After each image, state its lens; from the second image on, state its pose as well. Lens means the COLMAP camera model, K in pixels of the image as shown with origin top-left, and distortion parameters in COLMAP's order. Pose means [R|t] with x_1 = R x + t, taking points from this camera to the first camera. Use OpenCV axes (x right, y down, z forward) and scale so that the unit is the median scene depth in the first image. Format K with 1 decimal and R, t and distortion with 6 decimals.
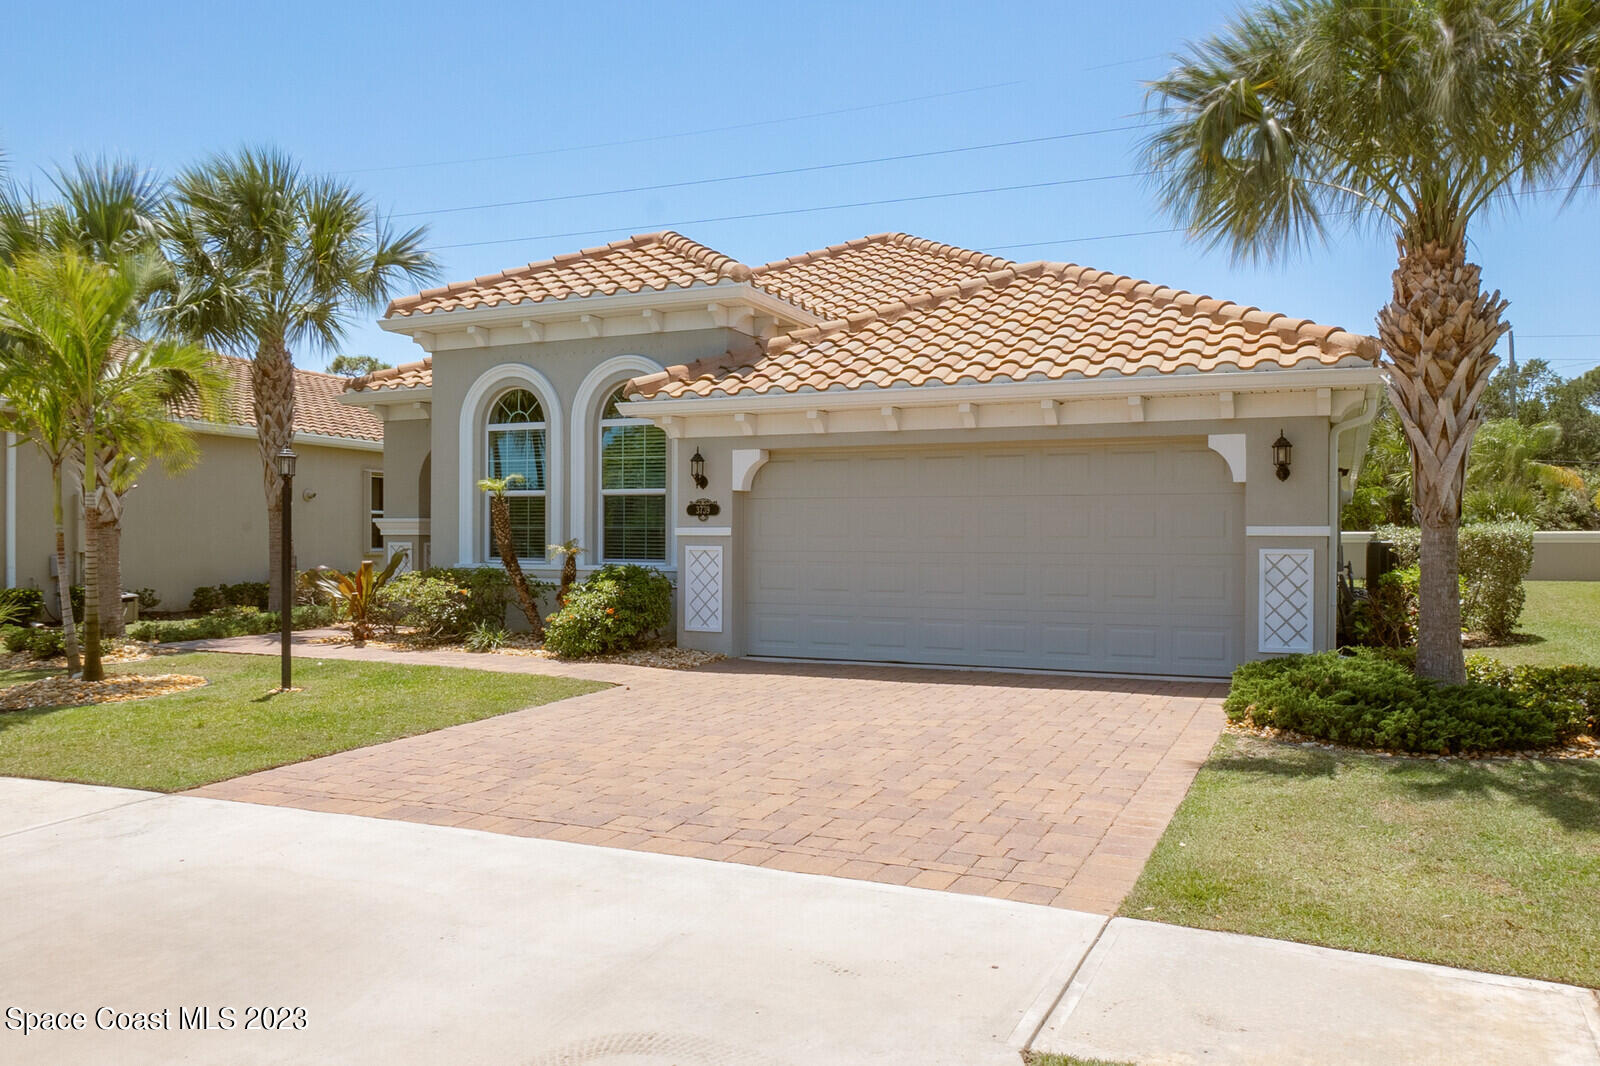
lens RADIAL K [[1245.6, 0, 800.0], [0, 1245.6, 533.0], [0, 0, 1]] dist [-0.001961, -0.000271]
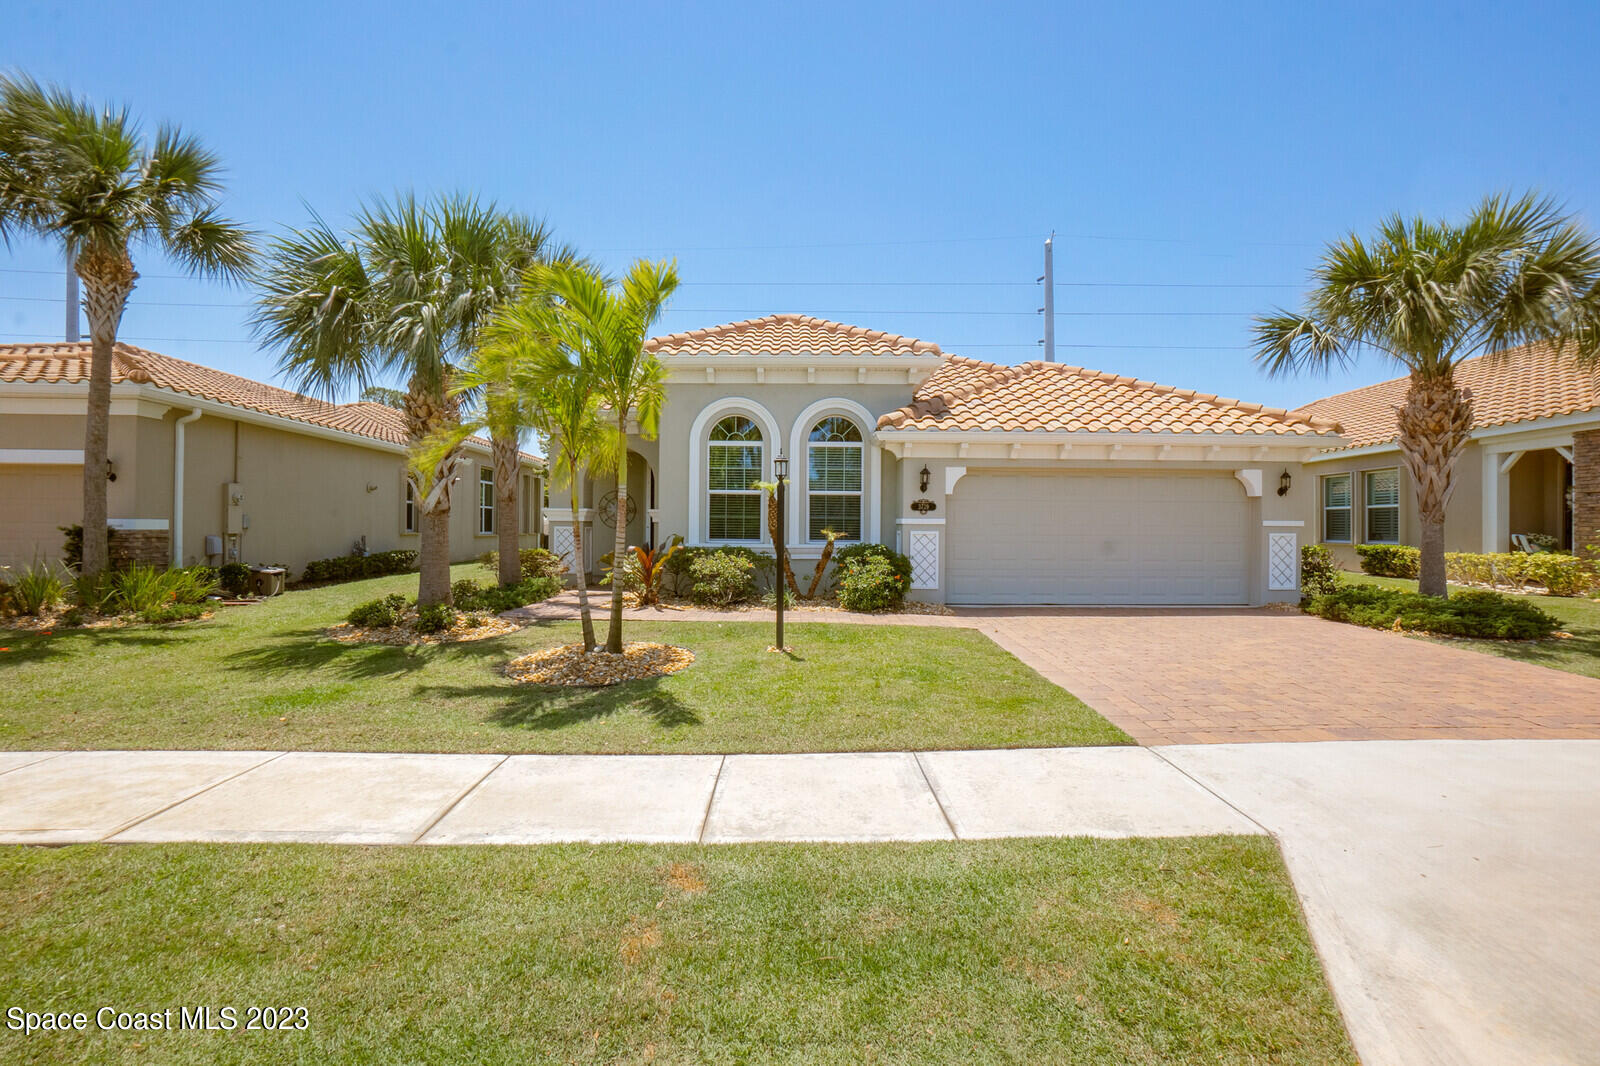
lens RADIAL K [[739.0, 0, 801.6], [0, 739.0, 520.0], [0, 0, 1]] dist [-0.067439, 0.027063]
pose [[0.910268, 0.006330, 0.413971, -0.576540], [-0.006536, 0.999978, -0.000919, -0.001003], [-0.413968, -0.001869, 0.910290, 0.267810]]
